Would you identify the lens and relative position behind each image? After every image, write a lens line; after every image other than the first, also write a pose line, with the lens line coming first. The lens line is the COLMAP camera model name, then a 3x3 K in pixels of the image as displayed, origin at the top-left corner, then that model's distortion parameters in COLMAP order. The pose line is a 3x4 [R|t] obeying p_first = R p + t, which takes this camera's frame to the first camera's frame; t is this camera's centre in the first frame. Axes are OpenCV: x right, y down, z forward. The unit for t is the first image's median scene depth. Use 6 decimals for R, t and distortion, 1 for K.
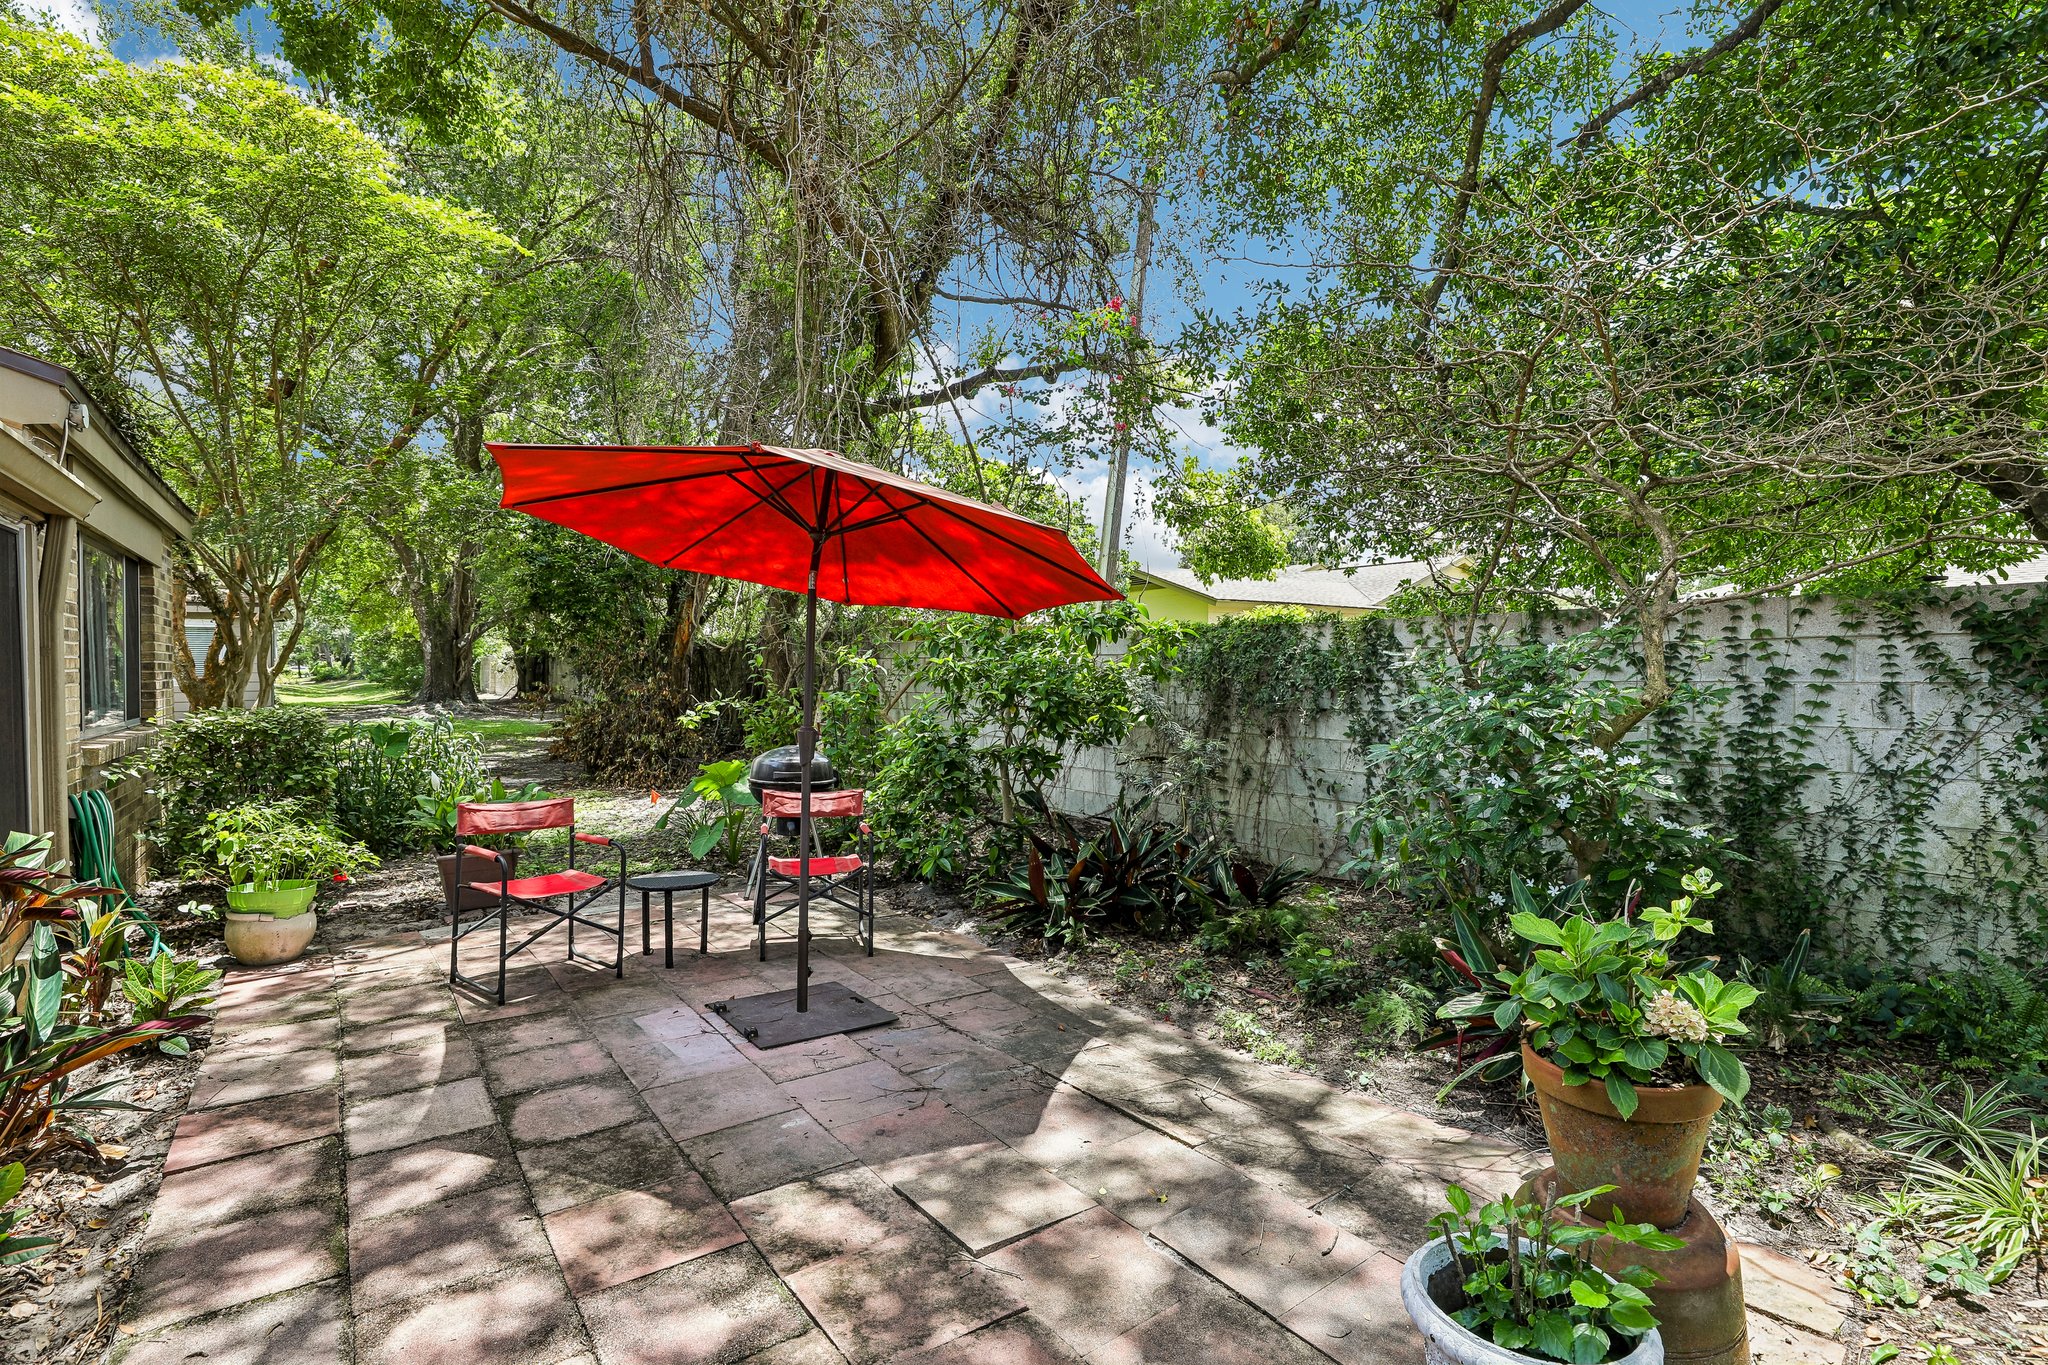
lens RADIAL K [[925.0, 0, 1026.4], [0, 925.0, 674.4], [0, 0, 1]] dist [-0.050908, 0.012719]
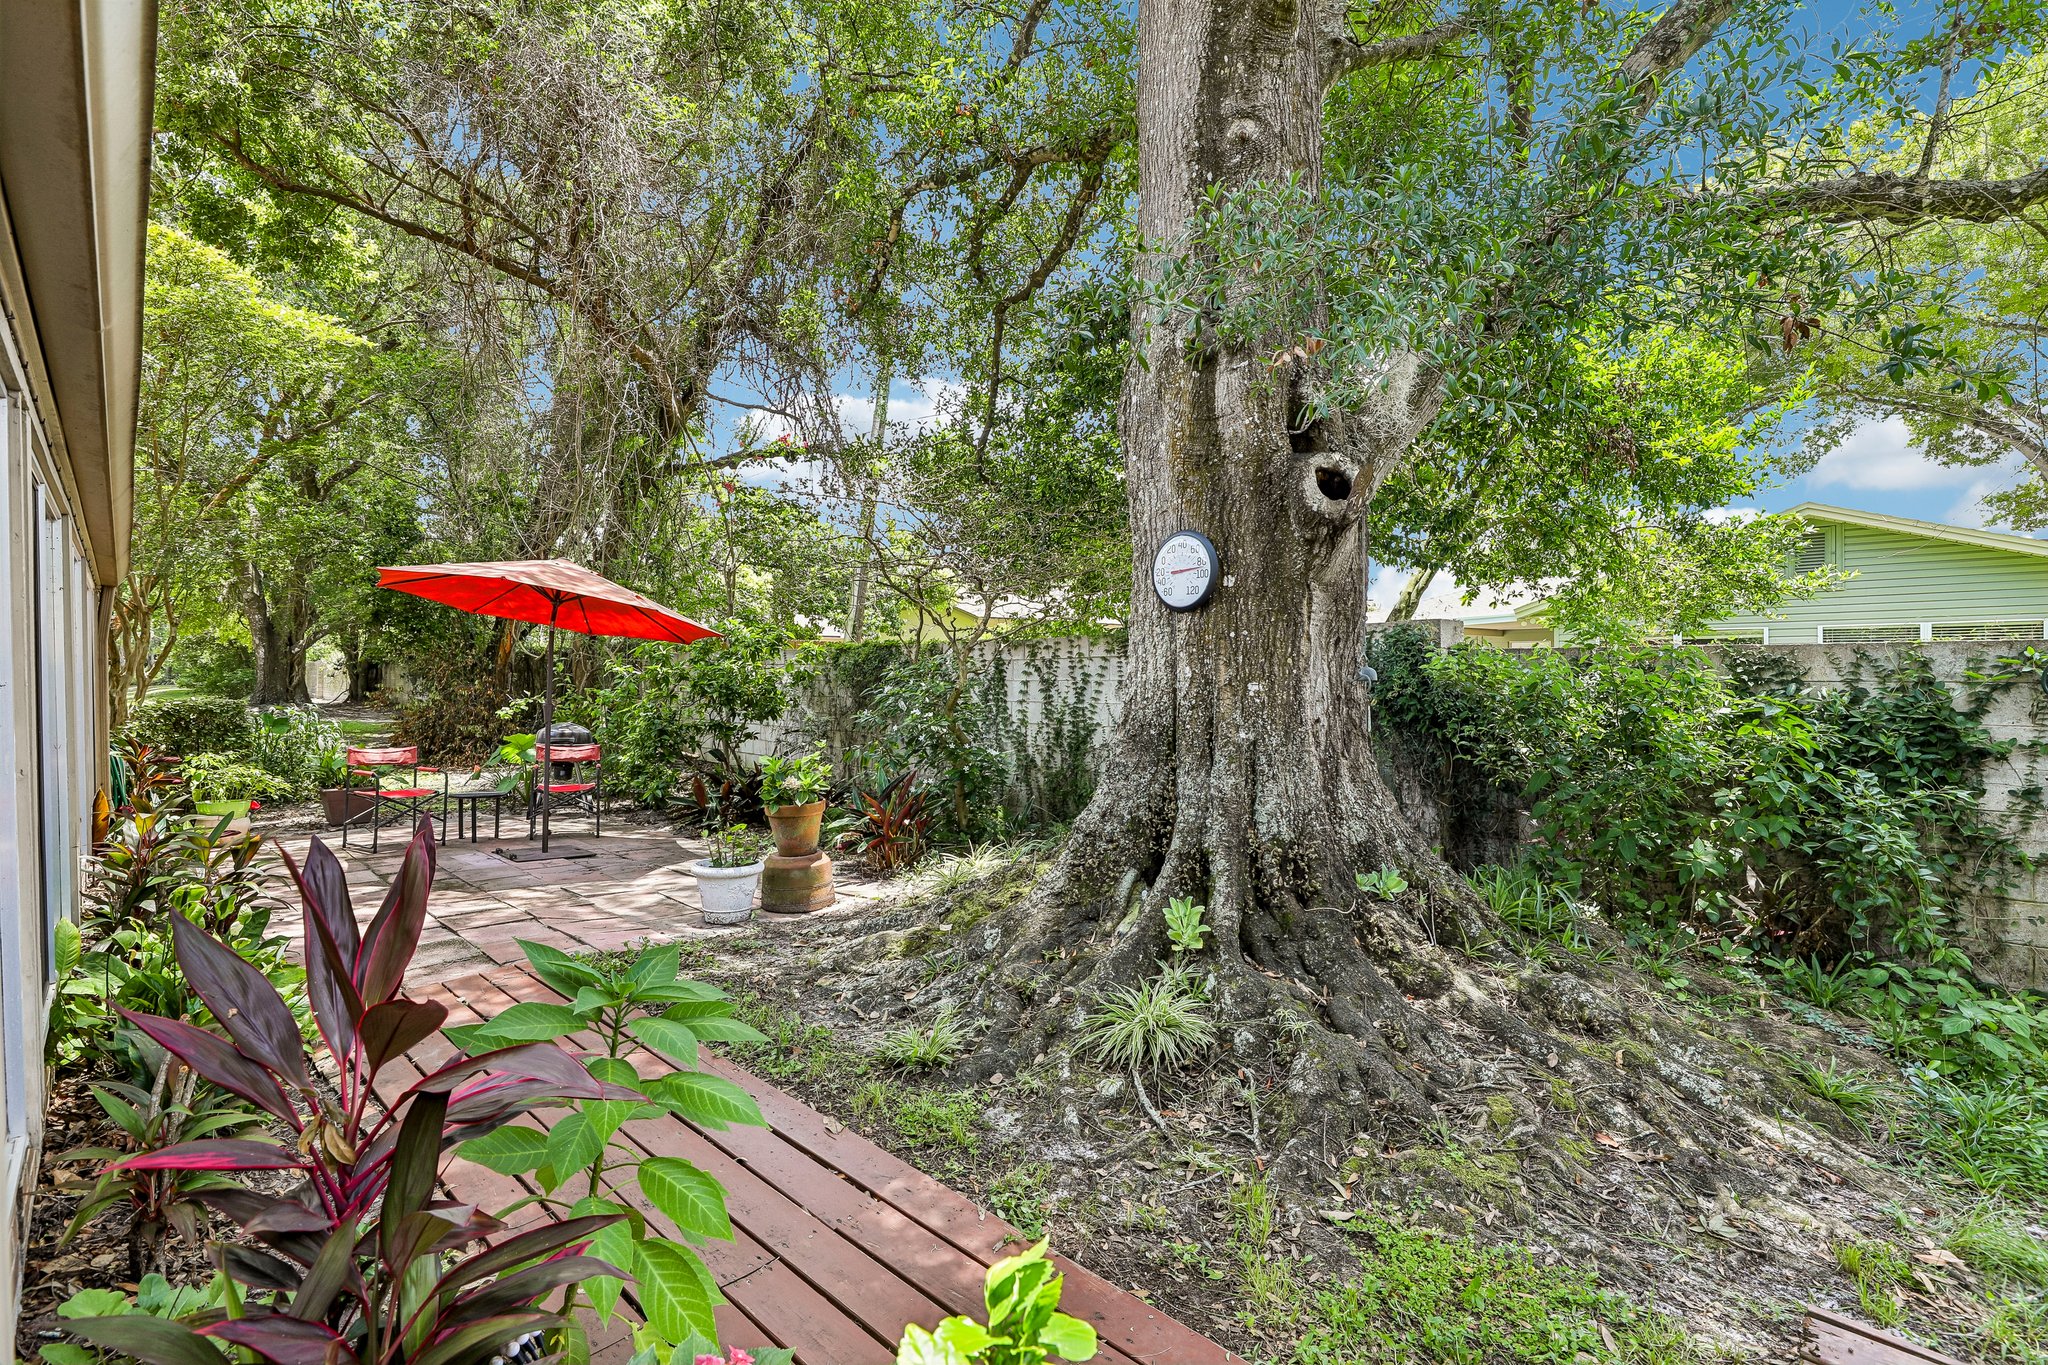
lens RADIAL K [[925.0, 0, 1026.4], [0, 925.0, 674.4], [0, 0, 1]] dist [-0.050908, 0.012719]
pose [[0.989891, 0.001441, 0.141823, 0.236012], [-0.000438, 0.999975, -0.007106, 0.005567], [-0.141830, 0.006972, 0.989866, -0.504062]]
